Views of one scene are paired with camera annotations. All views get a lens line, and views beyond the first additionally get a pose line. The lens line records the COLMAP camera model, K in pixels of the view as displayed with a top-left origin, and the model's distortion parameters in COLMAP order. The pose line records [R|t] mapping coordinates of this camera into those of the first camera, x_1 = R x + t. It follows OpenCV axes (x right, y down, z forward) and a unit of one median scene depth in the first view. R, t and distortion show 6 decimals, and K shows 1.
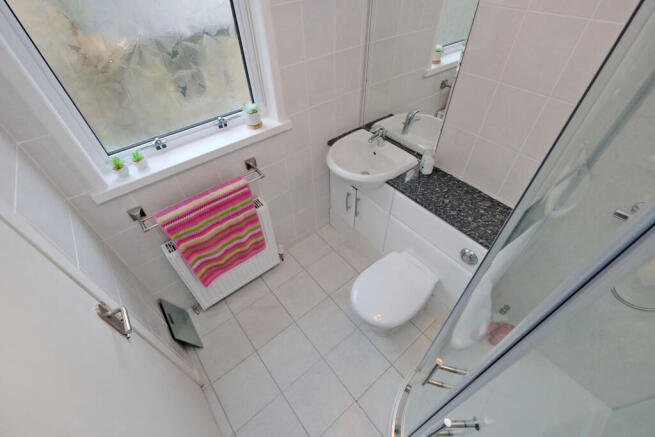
lens RADIAL K [[288.0, 0, 327.5], [0, 288.0, 218.5], [0, 0, 1]] dist [0.000854, -0.000042]
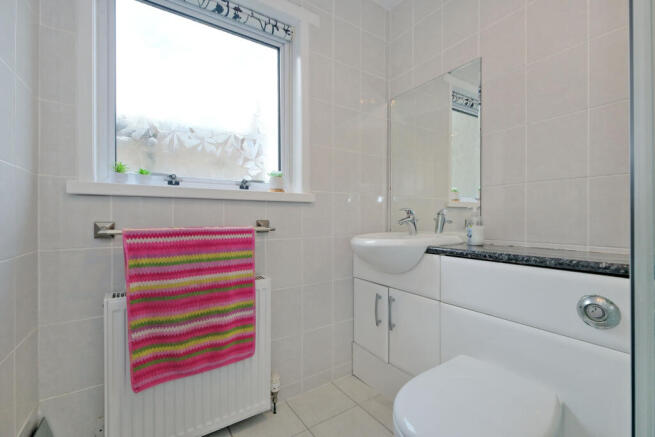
lens RADIAL K [[282.0, 0, 327.5], [0, 282.0, 218.5], [0, 0, 1]] dist [0.000799, -0.000305]
pose [[0.995532, 0.019551, -0.092374, 0.005464], [-0.079672, 0.698974, -0.710695, 0.371636], [0.050672, 0.714879, 0.697409, 0.391301]]
